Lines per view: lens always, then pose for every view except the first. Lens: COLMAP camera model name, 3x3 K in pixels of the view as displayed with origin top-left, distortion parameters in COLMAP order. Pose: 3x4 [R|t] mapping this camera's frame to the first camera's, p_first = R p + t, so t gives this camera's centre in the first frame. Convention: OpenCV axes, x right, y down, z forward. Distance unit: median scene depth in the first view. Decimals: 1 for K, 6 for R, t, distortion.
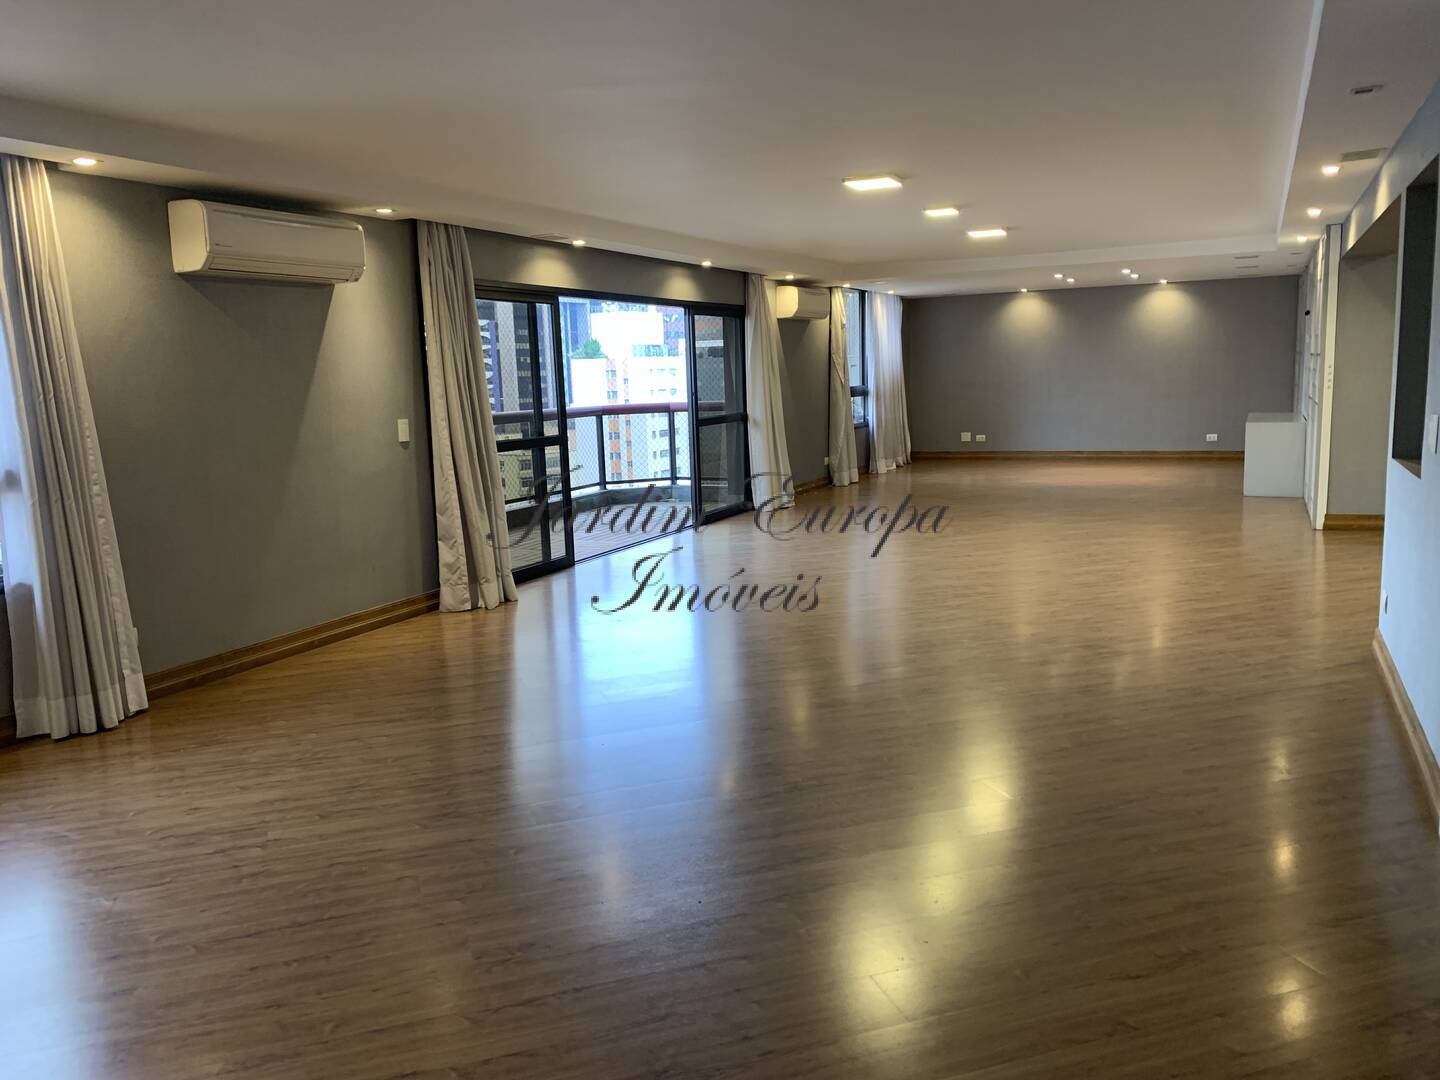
lens RADIAL K [[1090.6, 0, 724.9], [0, 1090.6, 542.5], [0, 0, 1]] dist [-0.014386, -0.012660]
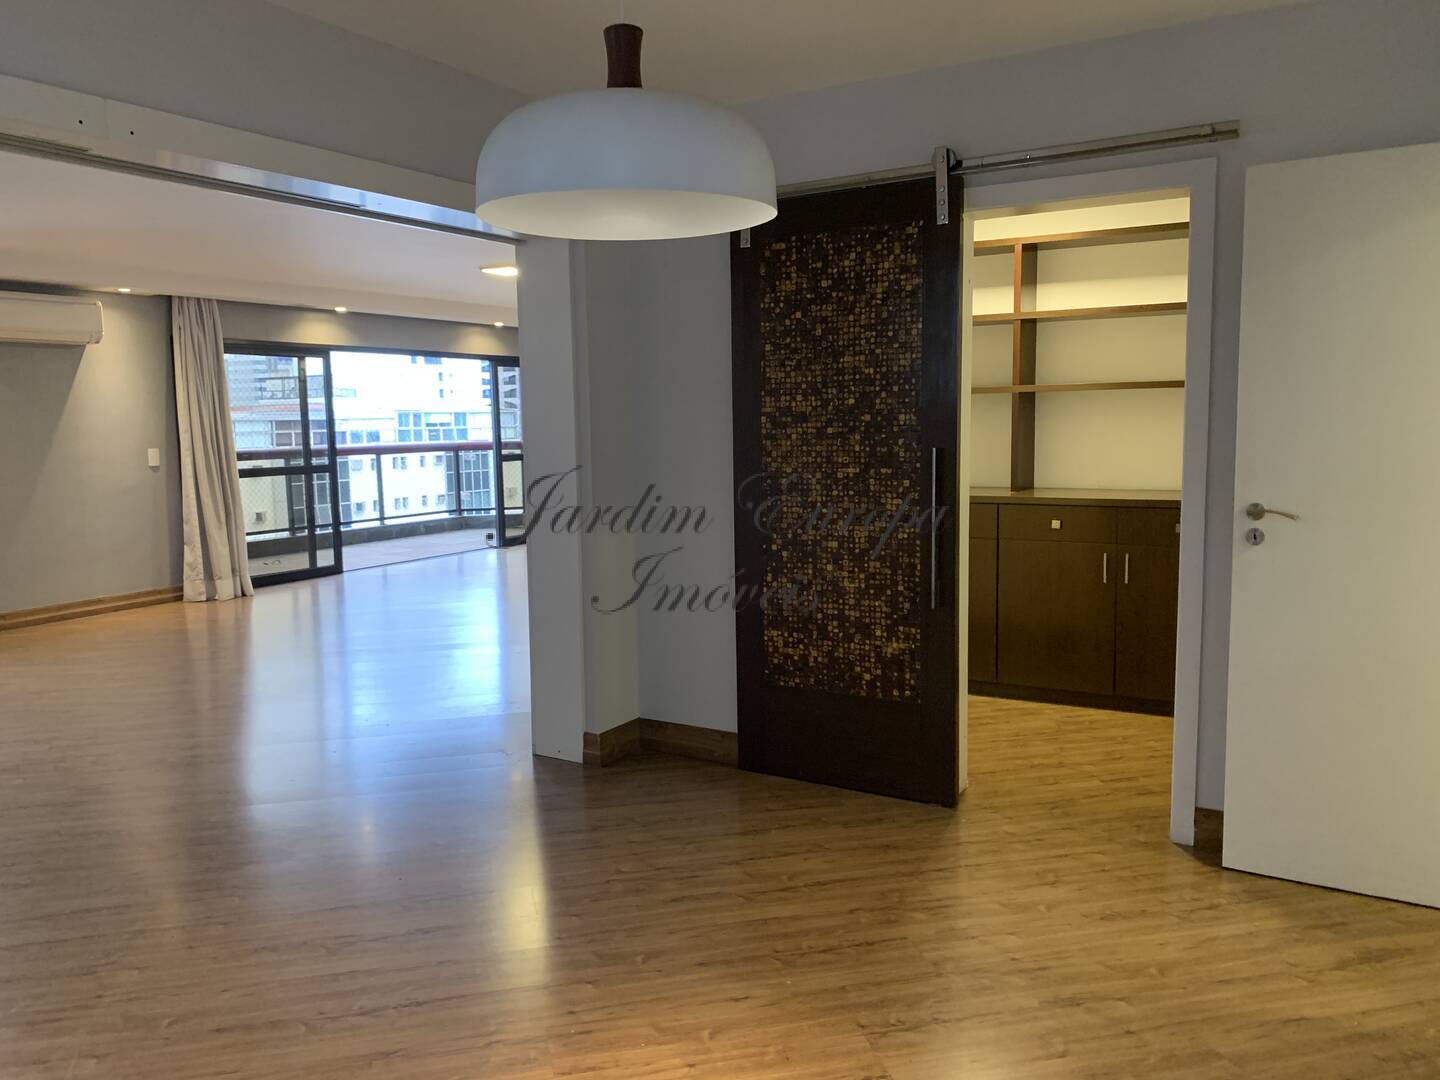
lens RADIAL K [[1090.6, 0, 715.7], [0, 1090.6, 542.2], [0, 0, 1]] dist [-0.014386, -0.012660]
pose [[0.997207, 0.026889, -0.069686, 0.438654], [-0.029466, 0.998909, -0.036225, 0.022476], [0.068636, 0.038177, 0.996911, -0.214477]]
